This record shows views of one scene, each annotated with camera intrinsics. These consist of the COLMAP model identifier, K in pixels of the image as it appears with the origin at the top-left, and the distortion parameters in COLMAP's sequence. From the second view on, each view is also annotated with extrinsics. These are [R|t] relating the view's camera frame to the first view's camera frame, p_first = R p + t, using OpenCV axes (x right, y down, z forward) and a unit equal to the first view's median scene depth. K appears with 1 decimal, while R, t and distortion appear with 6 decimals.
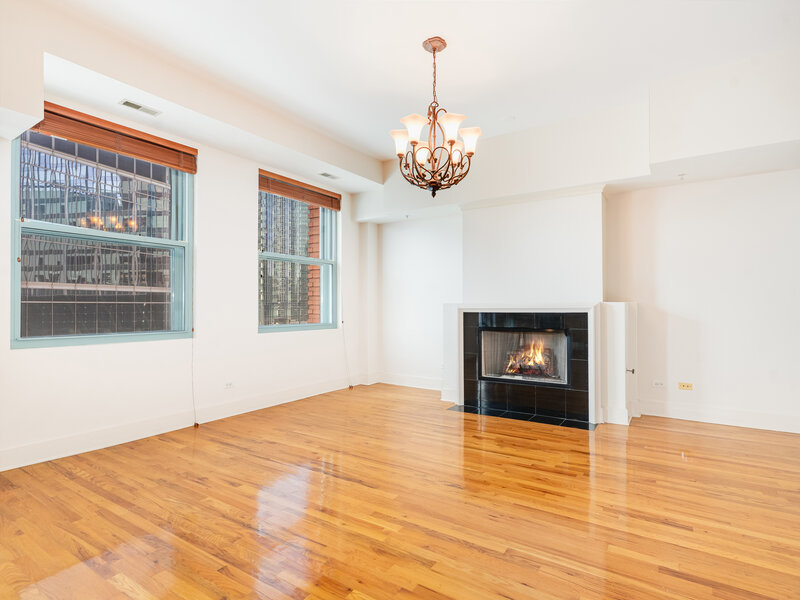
lens RADIAL K [[431.6, 0, 393.2], [0, 431.6, 301.7], [0, 0, 1]] dist [0.000326, 0.000079]
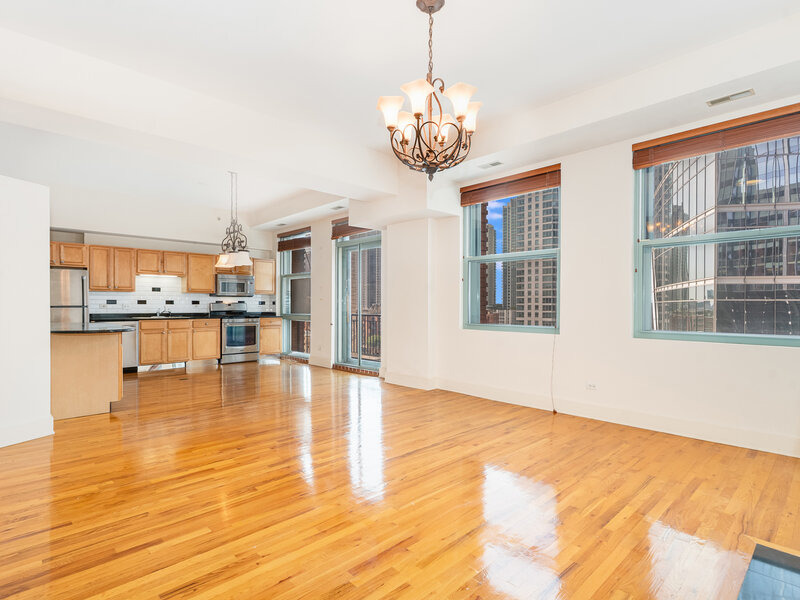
lens RADIAL K [[431.6, 0, 393.2], [0, 431.6, 301.7], [0, 0, 1]] dist [0.000326, 0.000079]
pose [[-0.230251, -0.004231, -0.973122, 0.891483], [0.008509, 0.999944, -0.006361, 0.006179], [0.973094, -0.009744, -0.230202, 1.048939]]
